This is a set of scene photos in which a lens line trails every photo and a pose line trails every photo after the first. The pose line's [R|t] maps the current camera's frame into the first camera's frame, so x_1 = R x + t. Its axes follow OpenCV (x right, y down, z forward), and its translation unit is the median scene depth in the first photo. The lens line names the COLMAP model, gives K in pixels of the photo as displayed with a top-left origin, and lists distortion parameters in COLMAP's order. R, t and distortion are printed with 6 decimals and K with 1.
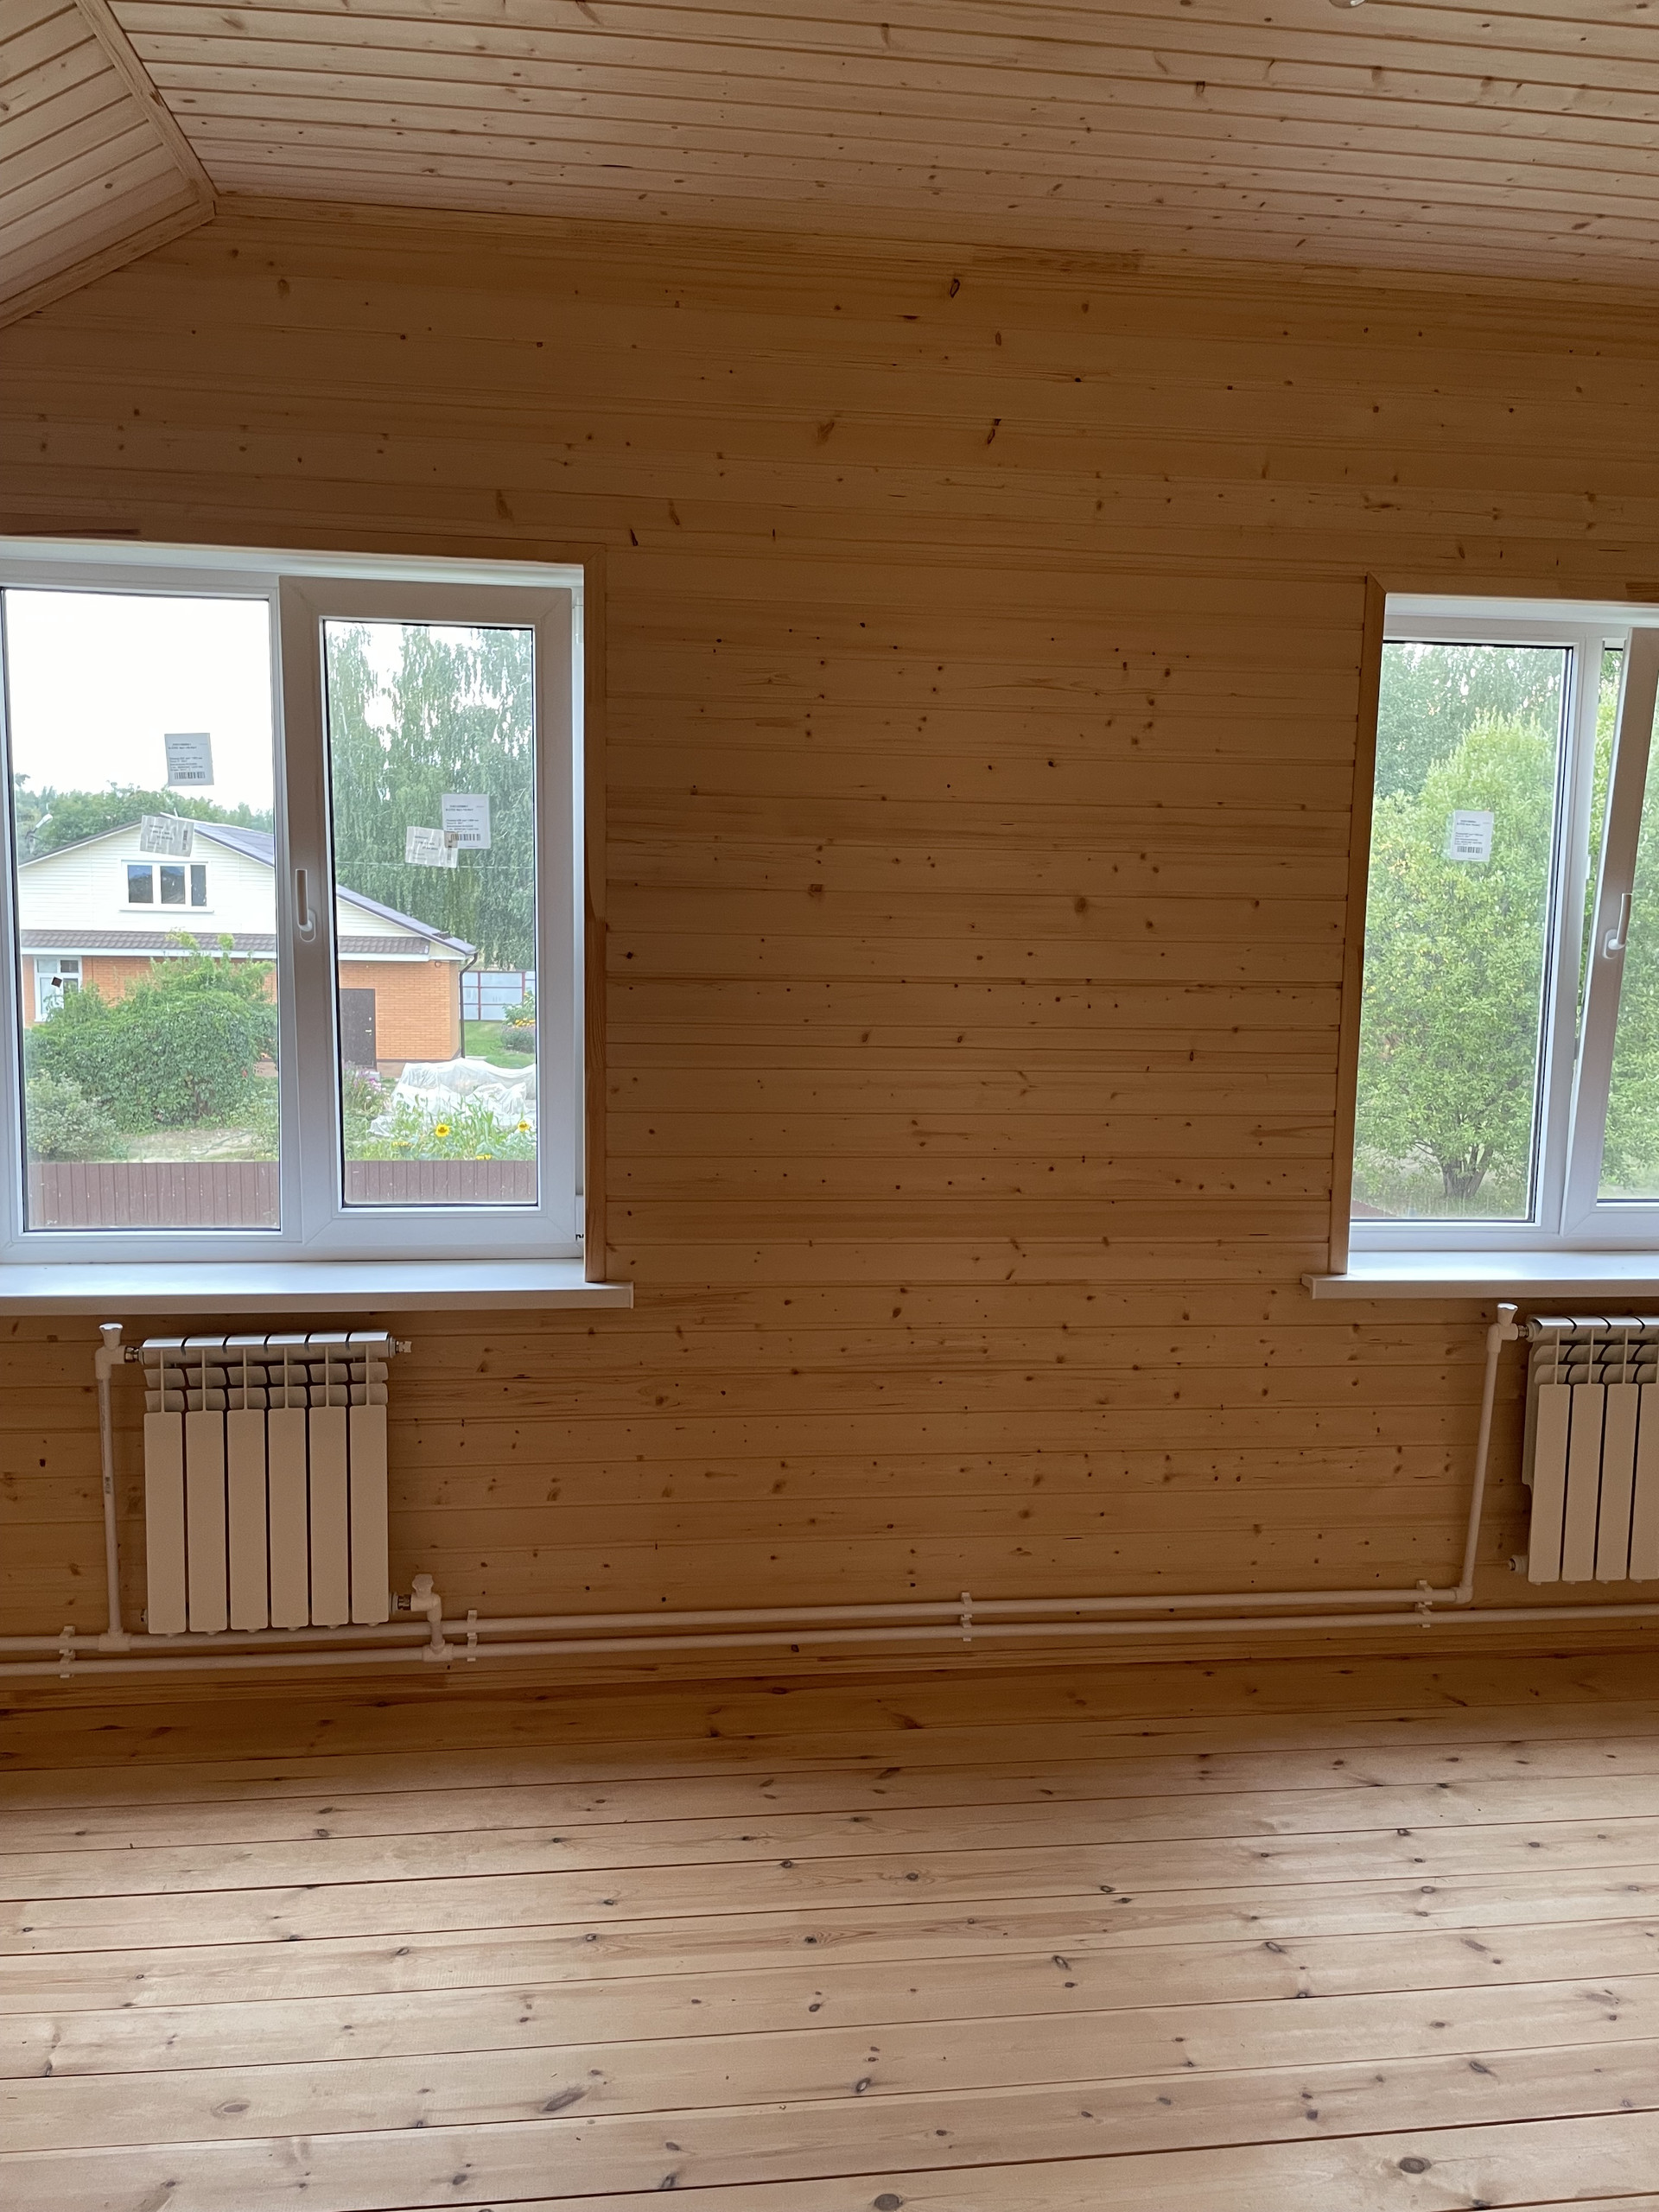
lens RADIAL K [[1687.1, 0, 799.8], [0, 1687.1, 1137.7], [0, 0, 1]] dist [0.077637, -0.054007]
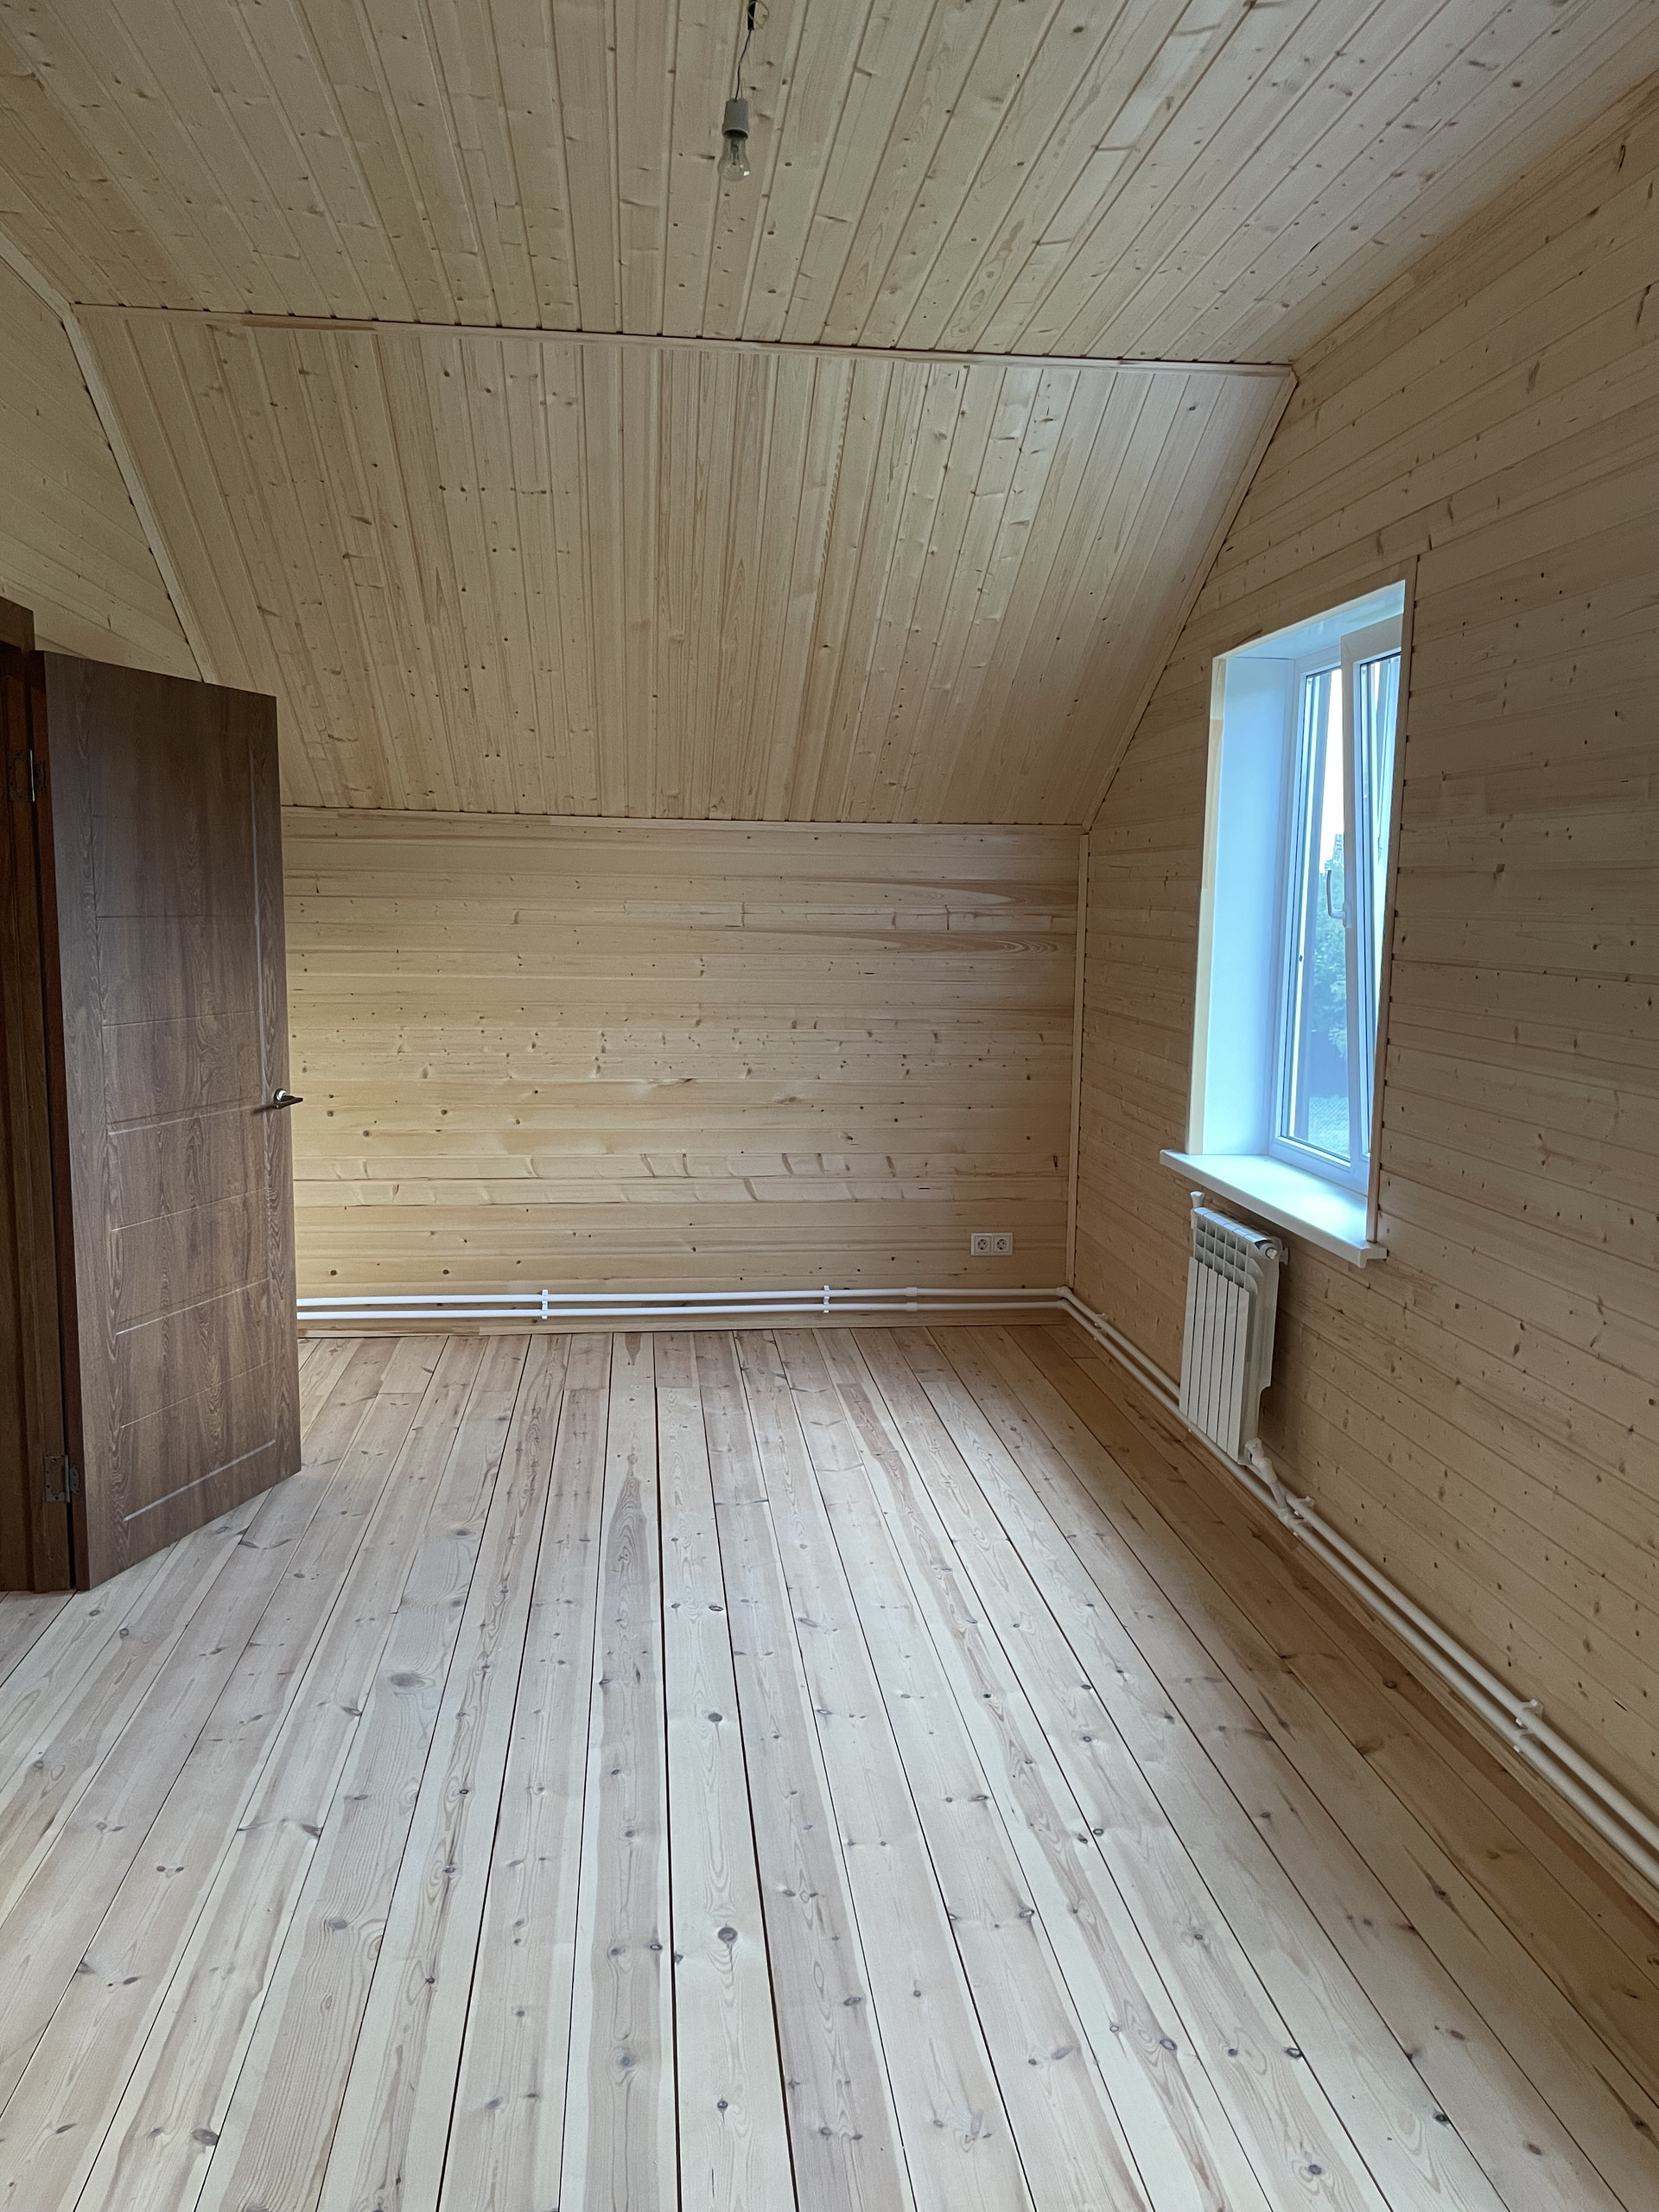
lens RADIAL K [[1687.1, 0, 826.0], [0, 1687.1, 1139.6], [0, 0, 1]] dist [0.077637, -0.054007]
pose [[0.003826, 0.133530, -0.991037, 0.975246], [-0.137445, 0.981709, 0.131742, -0.075172], [0.990502, 0.135709, 0.022109, 0.639636]]
